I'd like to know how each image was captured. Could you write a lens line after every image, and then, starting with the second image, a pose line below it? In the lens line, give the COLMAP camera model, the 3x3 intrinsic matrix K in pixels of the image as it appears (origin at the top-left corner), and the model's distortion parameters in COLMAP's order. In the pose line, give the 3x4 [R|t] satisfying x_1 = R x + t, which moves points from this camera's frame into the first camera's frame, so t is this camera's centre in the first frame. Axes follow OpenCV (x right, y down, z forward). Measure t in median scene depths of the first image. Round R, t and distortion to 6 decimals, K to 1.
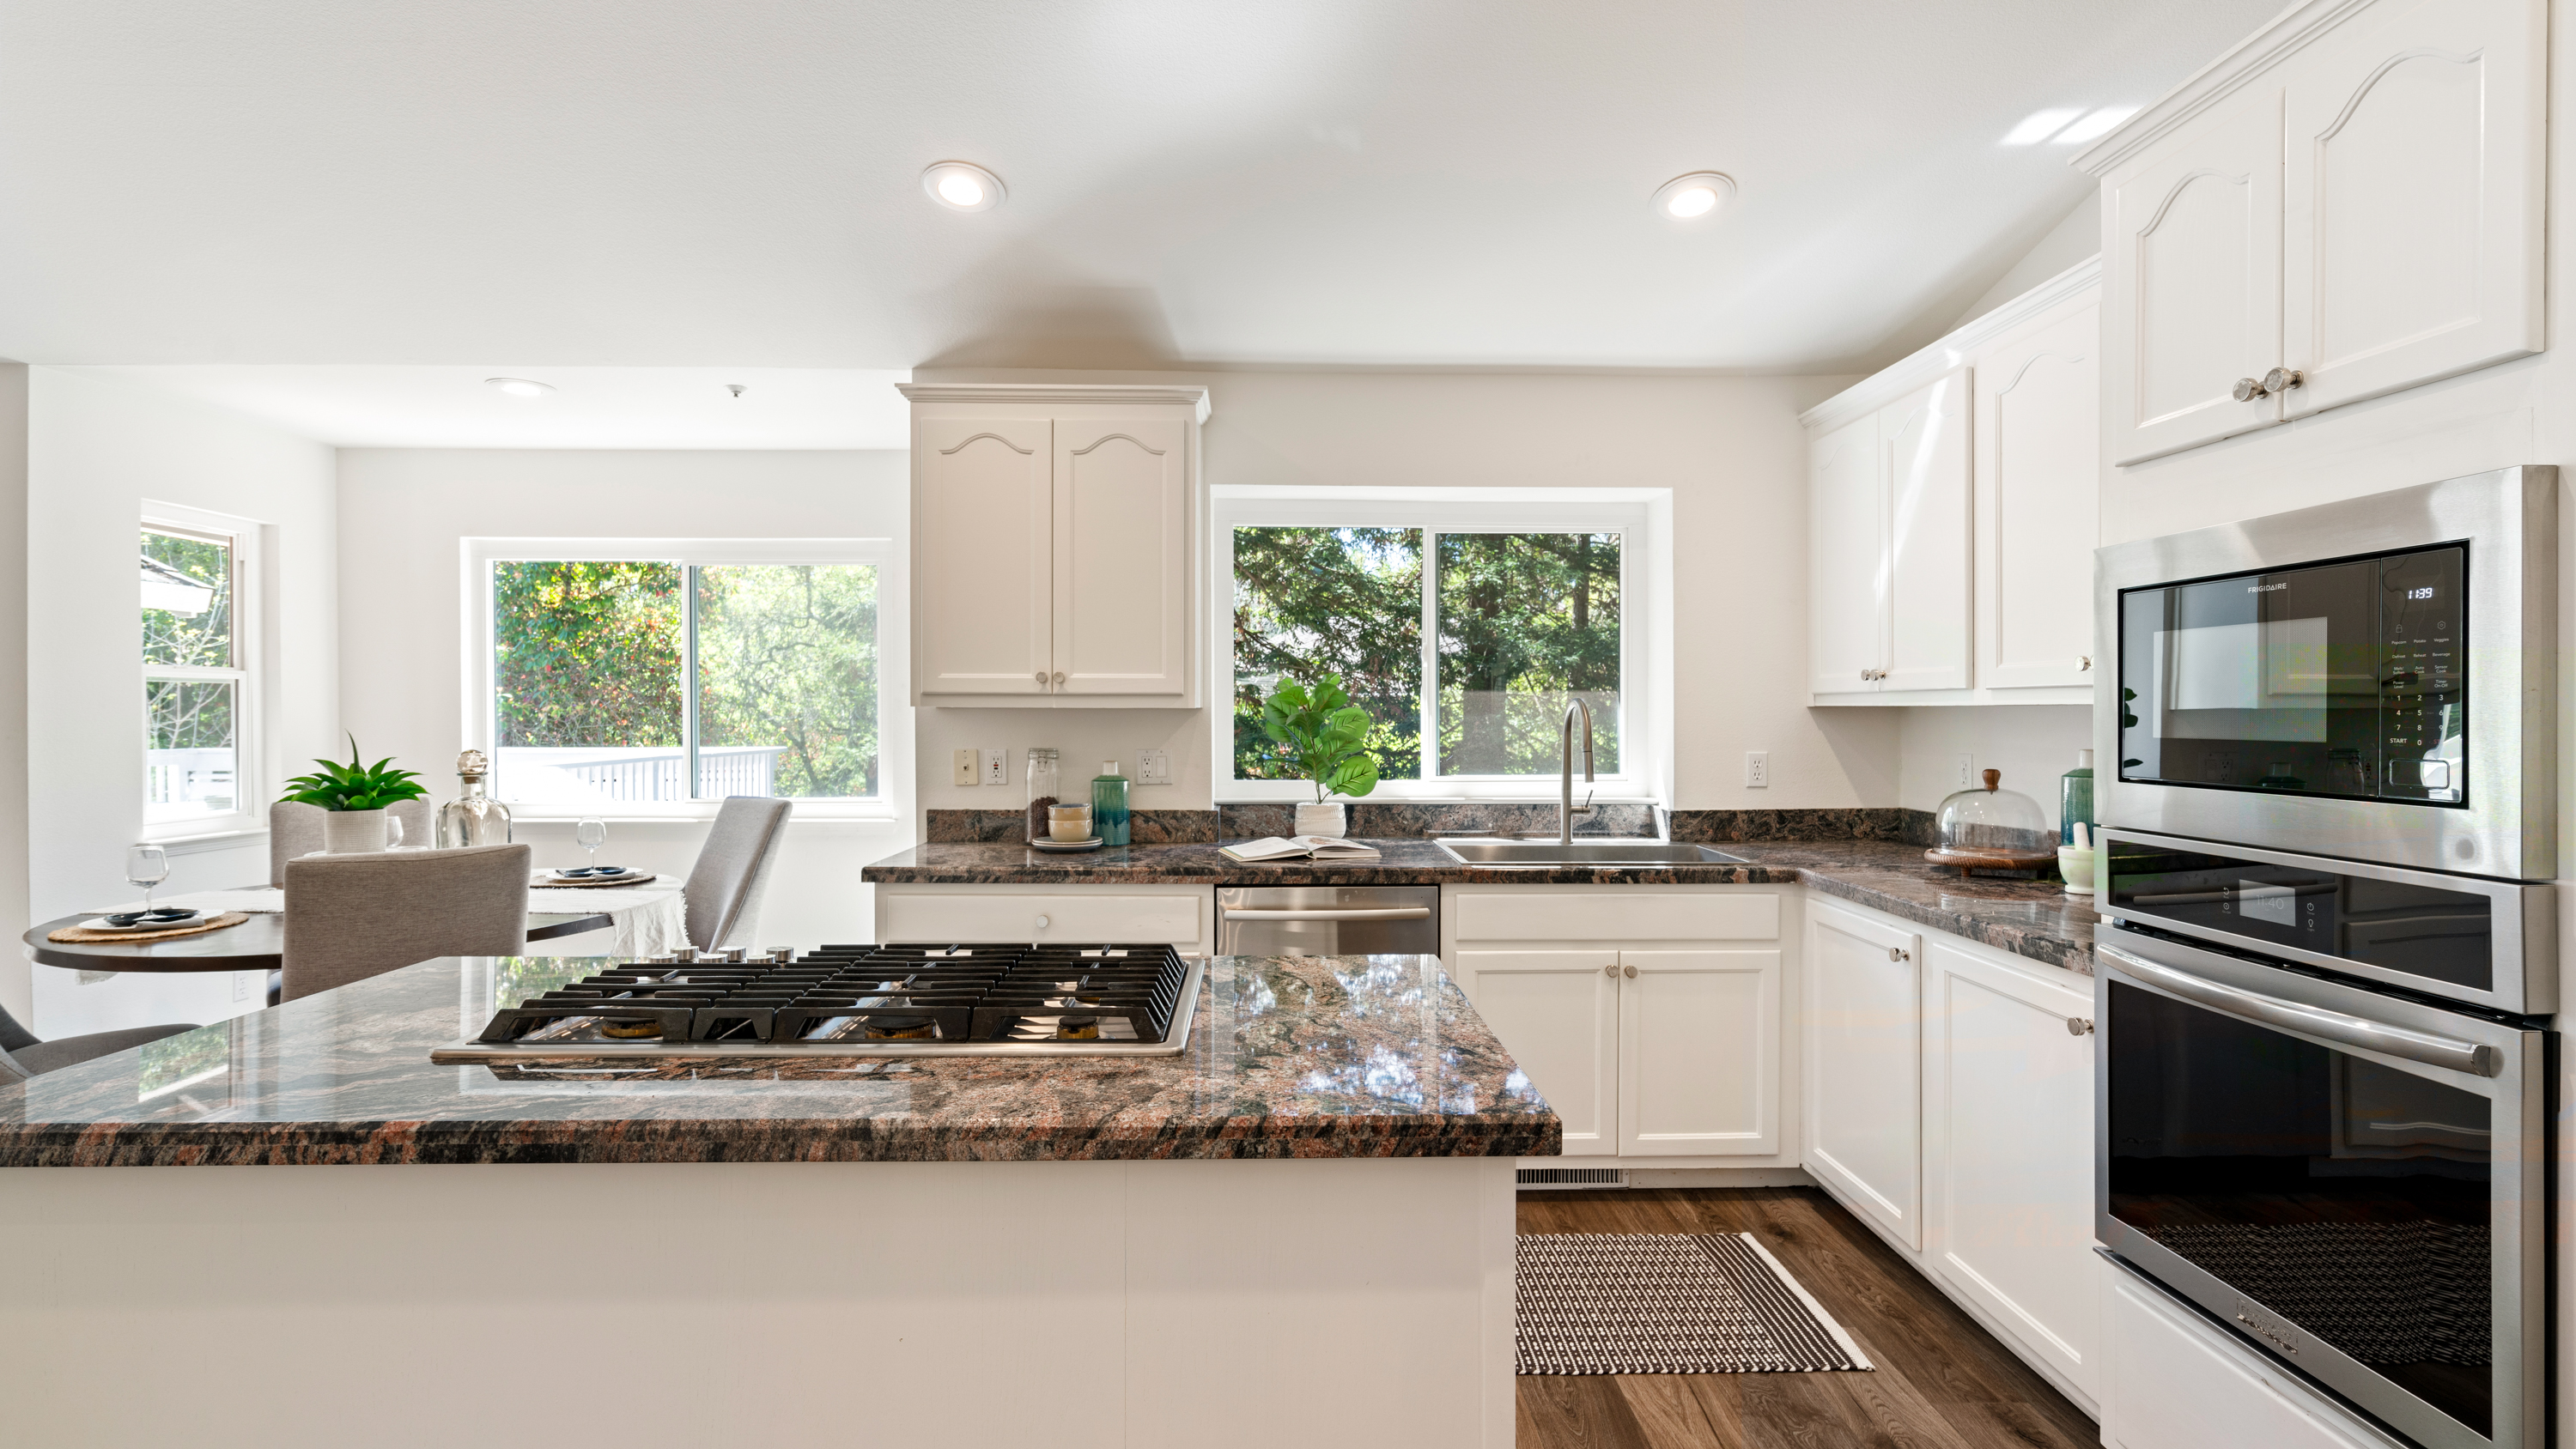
lens RADIAL K [[1206.1, 0, 1288.0], [0, 1206.1, 724.5], [0, 0, 1]] dist [-0.000547, 0.000962]
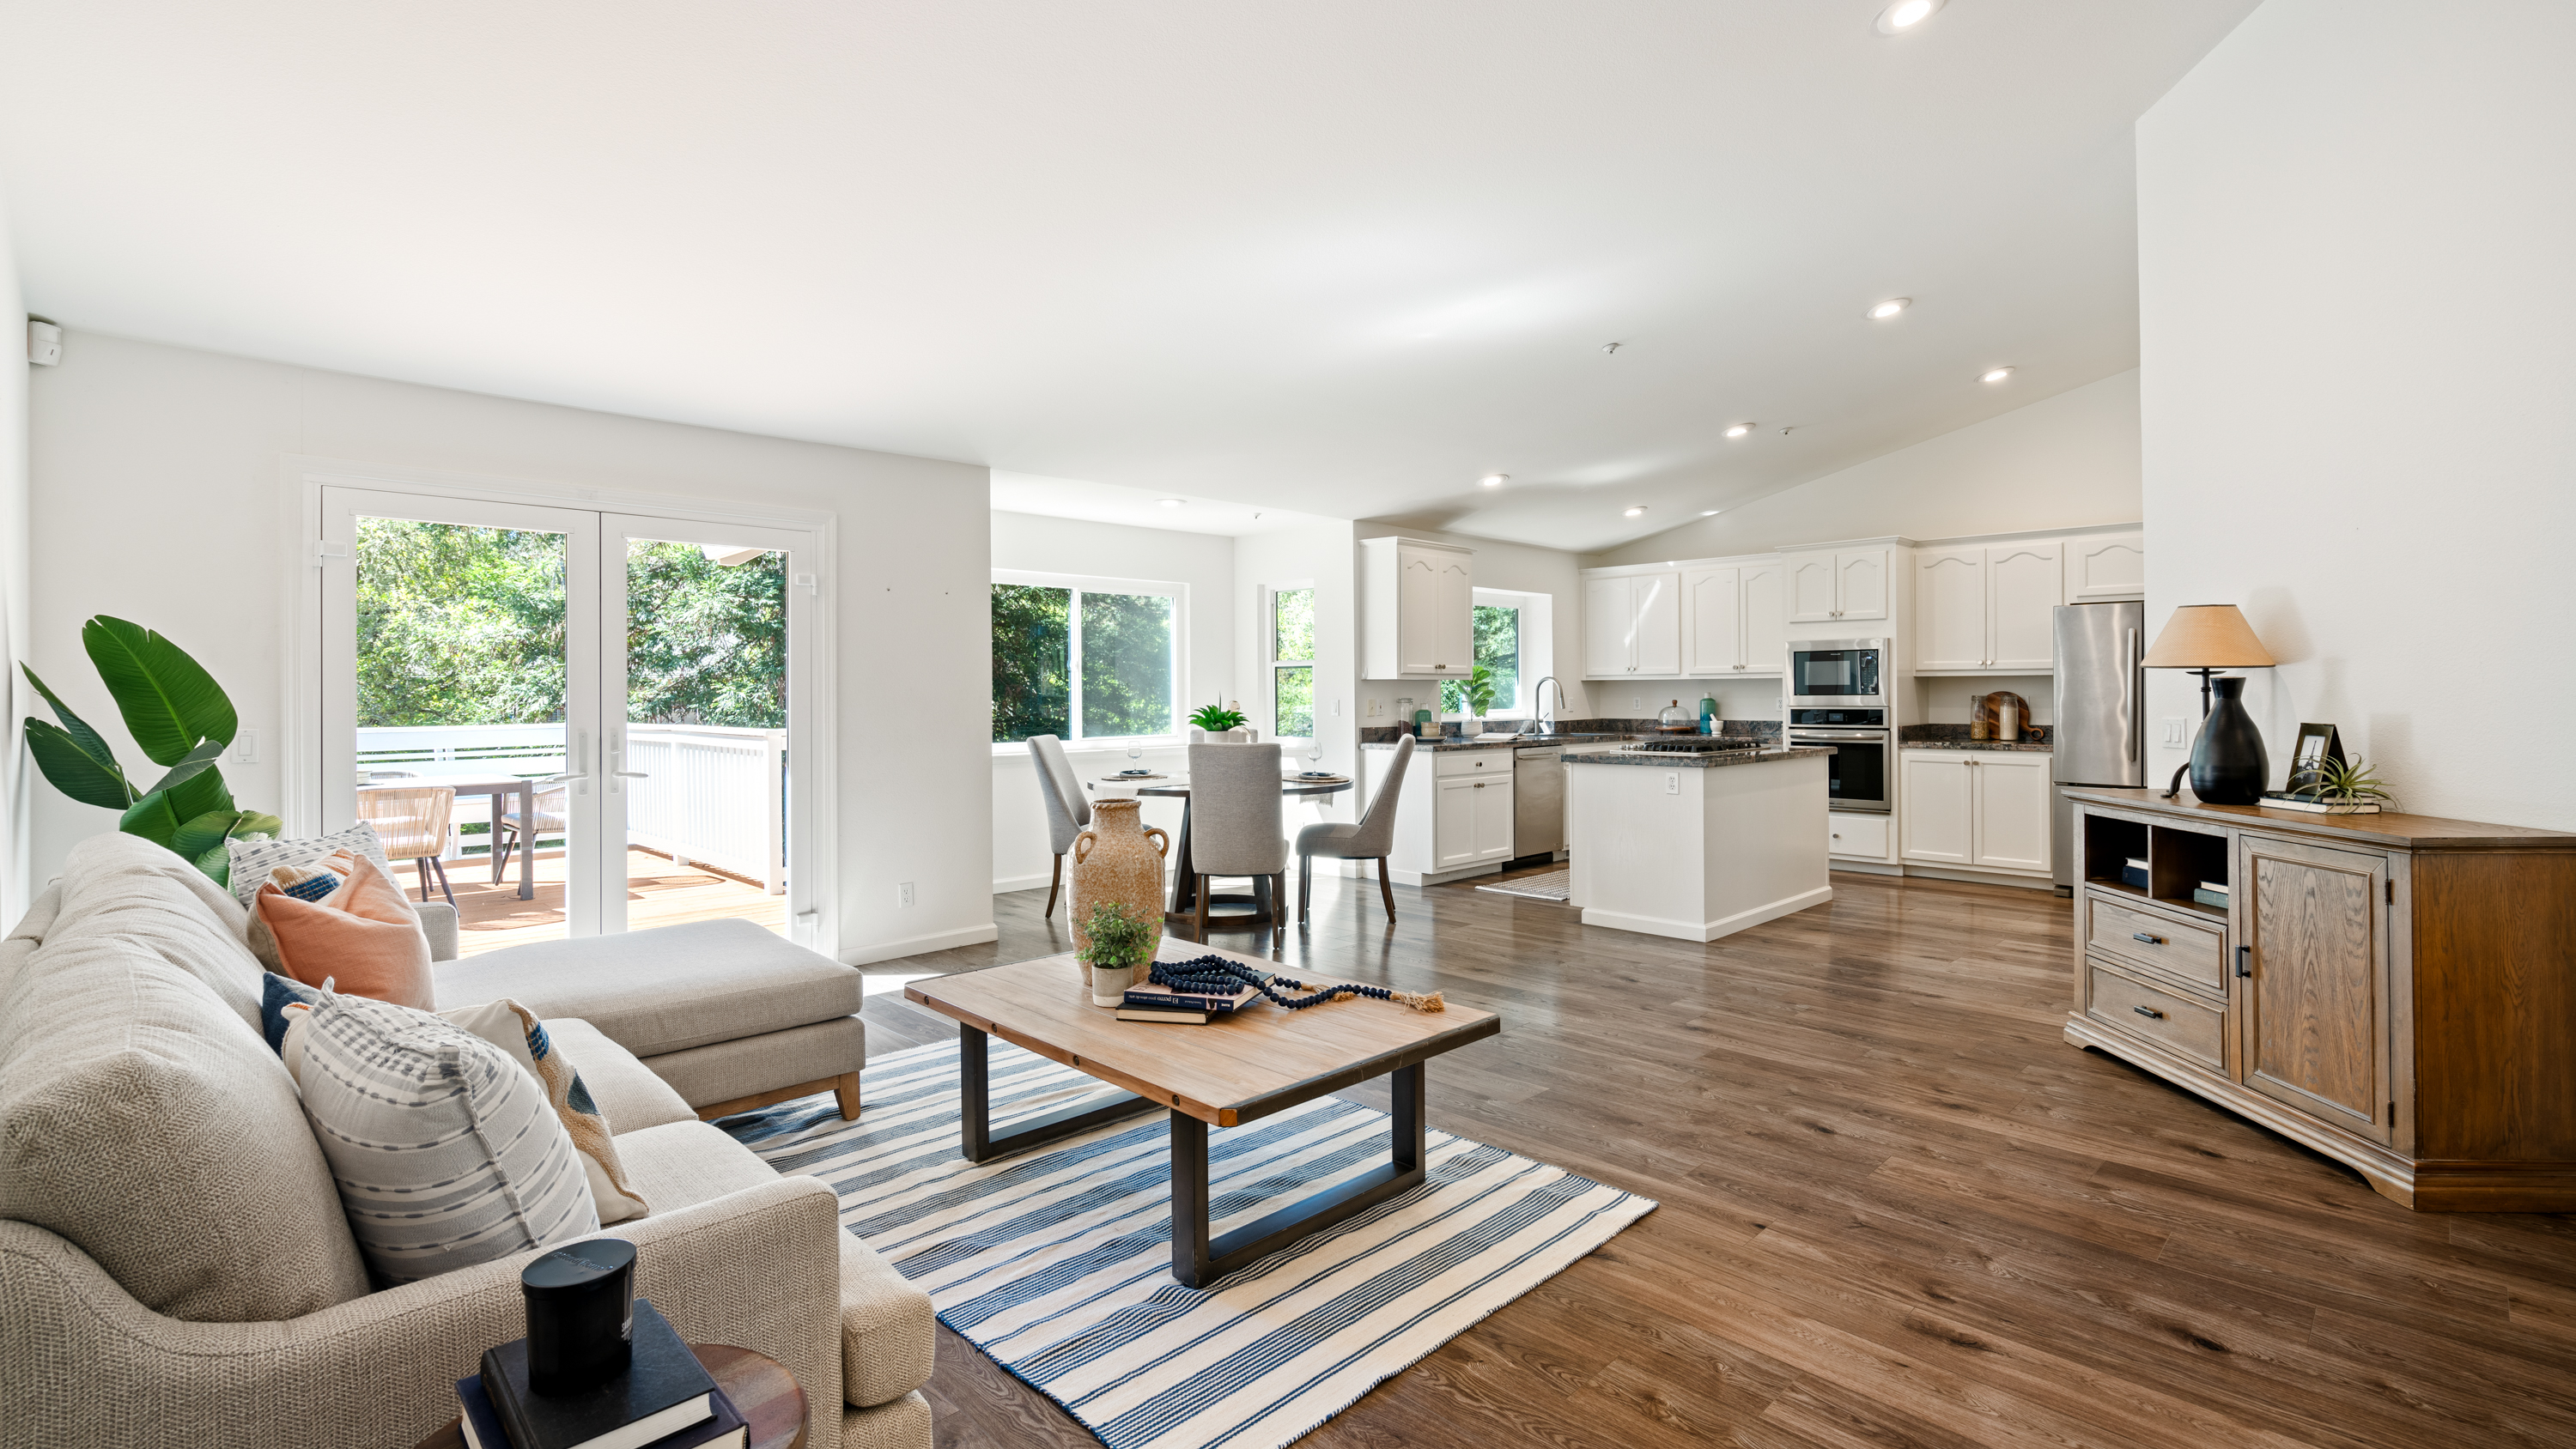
lens RADIAL K [[1153.1, 0, 1291.7], [0, 1153.1, 696.8], [0, 0, 1]] dist [-0.007629, -0.000149]
pose [[0.728520, -0.006692, 0.684992, -2.031352], [0.012697, 0.999912, -0.003734, 0.025854], [-0.684907, 0.011417, 0.728541, -0.460686]]
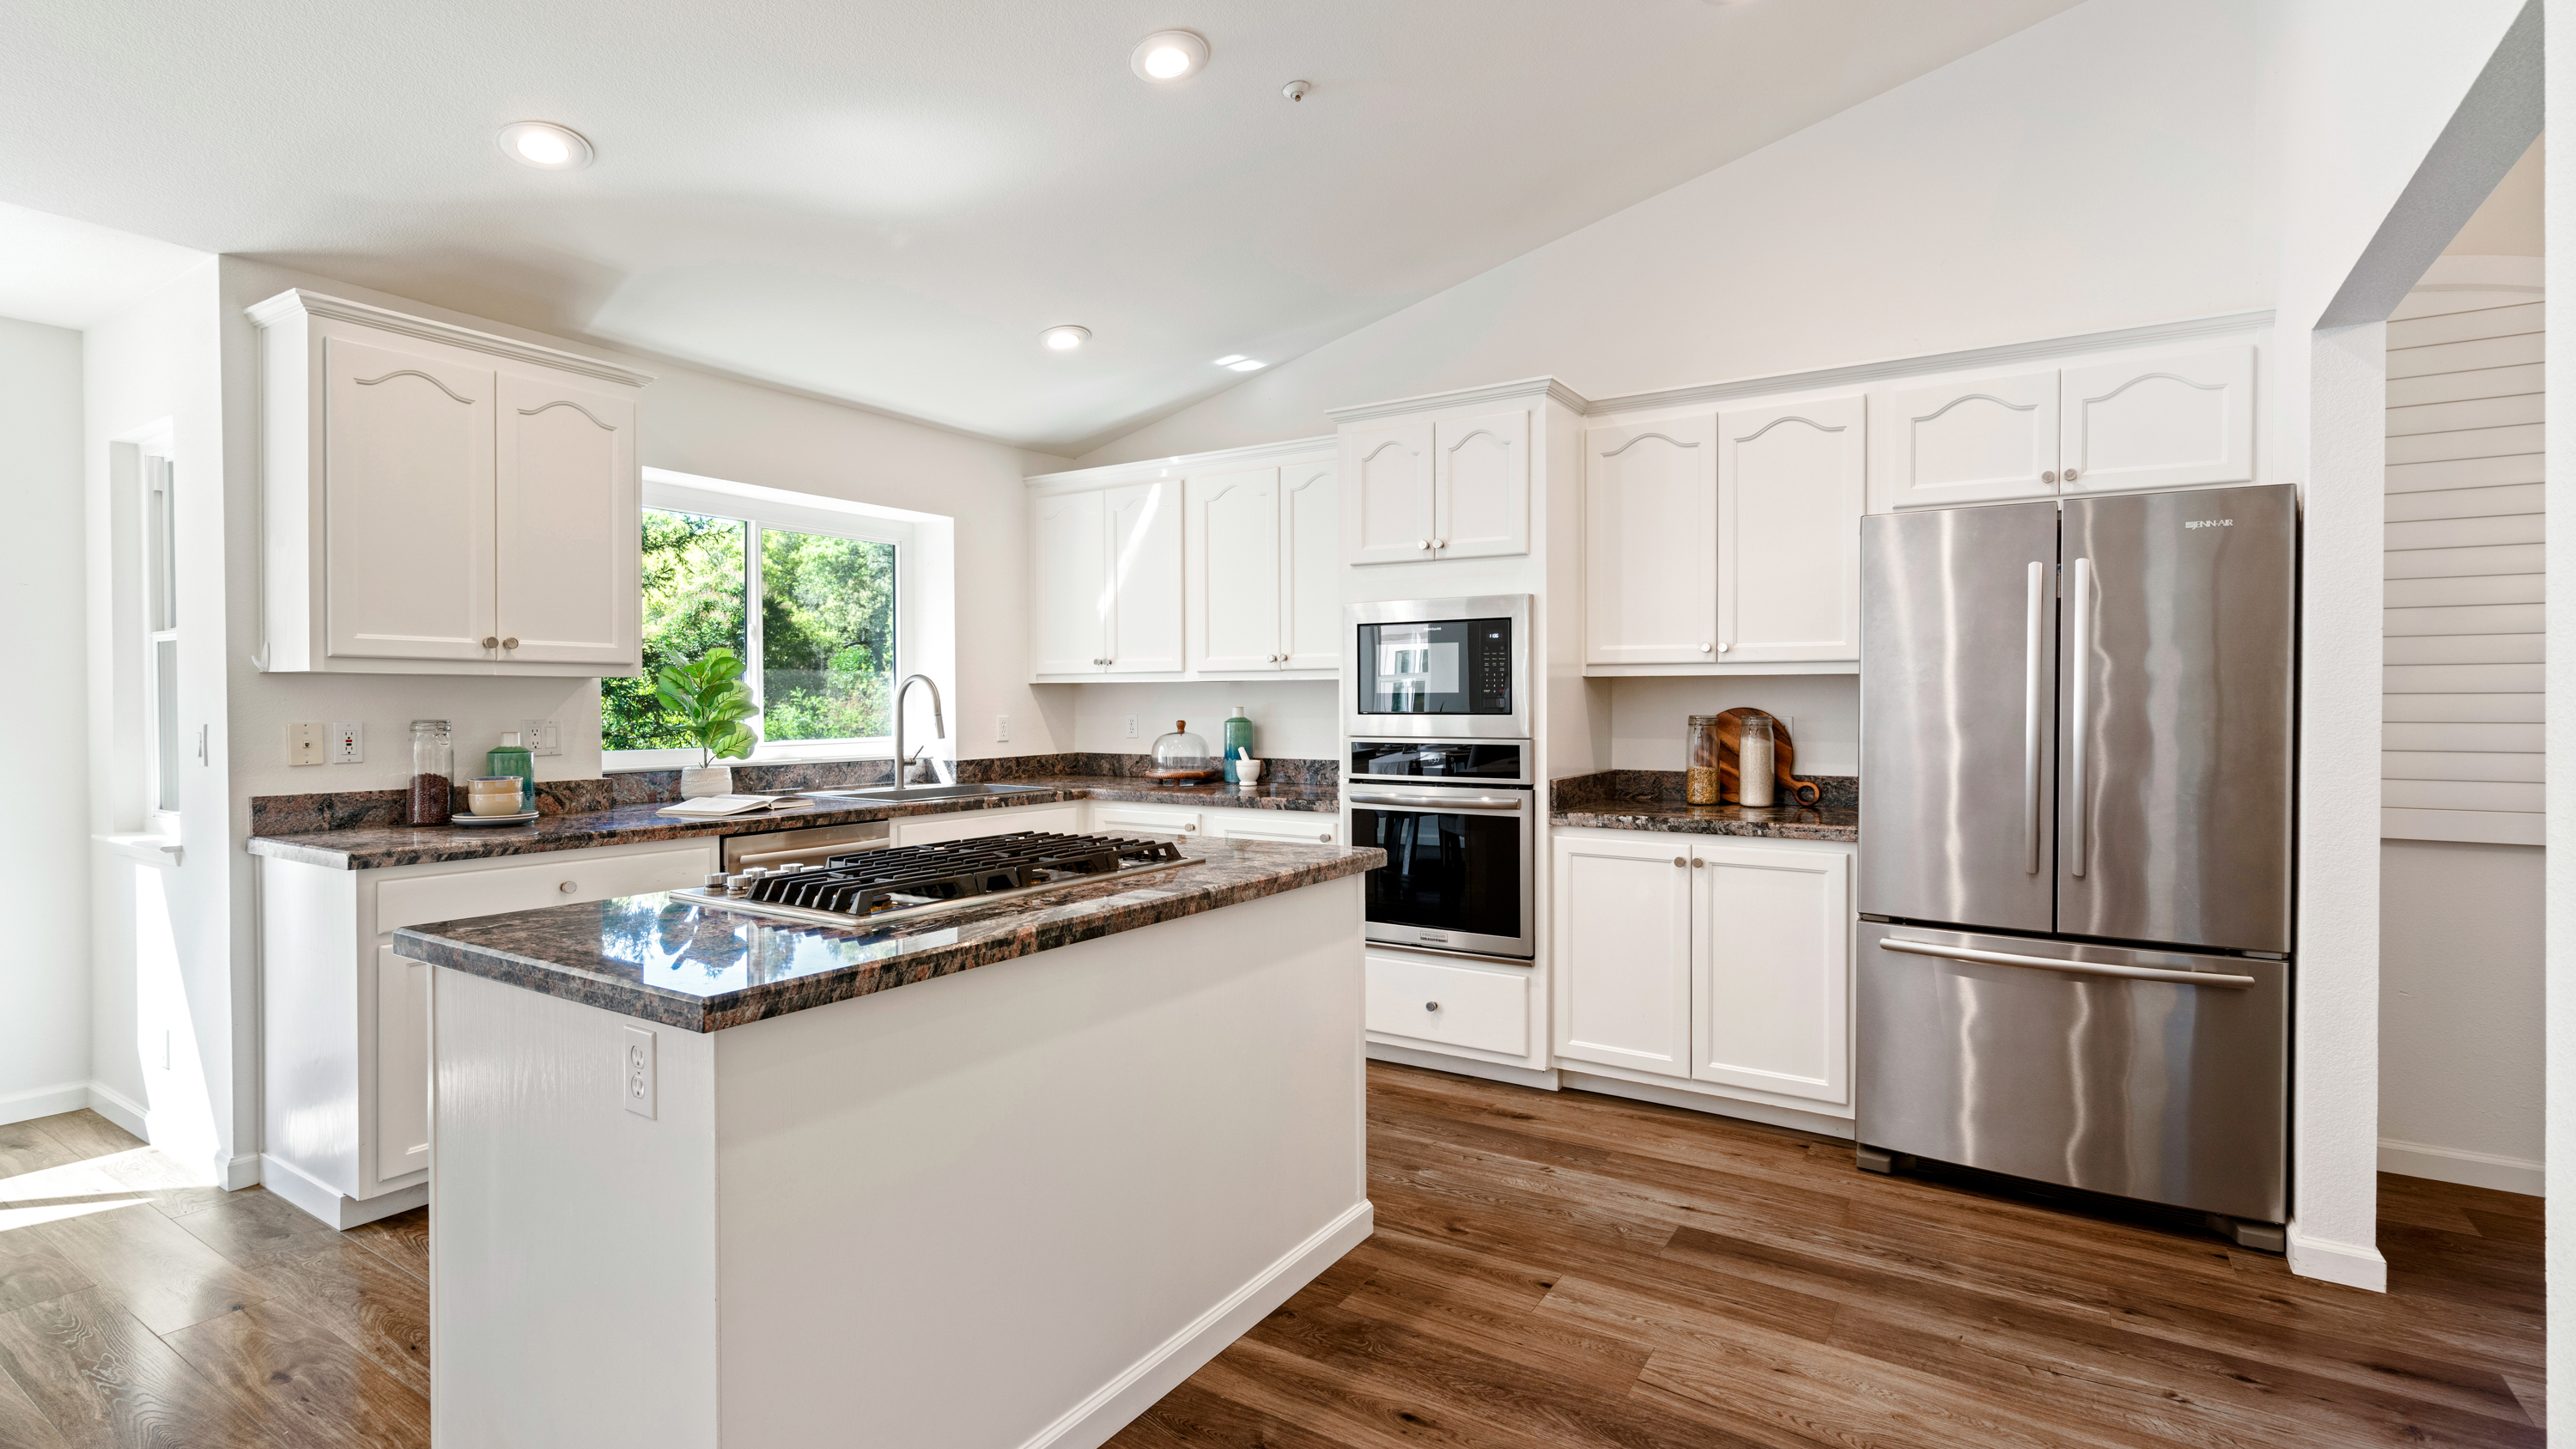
lens RADIAL K [[1194.3, 0, 1287.7], [0, 1194.3, 713.1], [0, 0, 1]] dist [-0.001987, 0.000320]
pose [[0.559931, -0.010044, 0.828479, -0.655383], [0.010603, 0.999932, 0.004957, 0.019174], [-0.828472, 0.006008, 0.559999, -0.045825]]
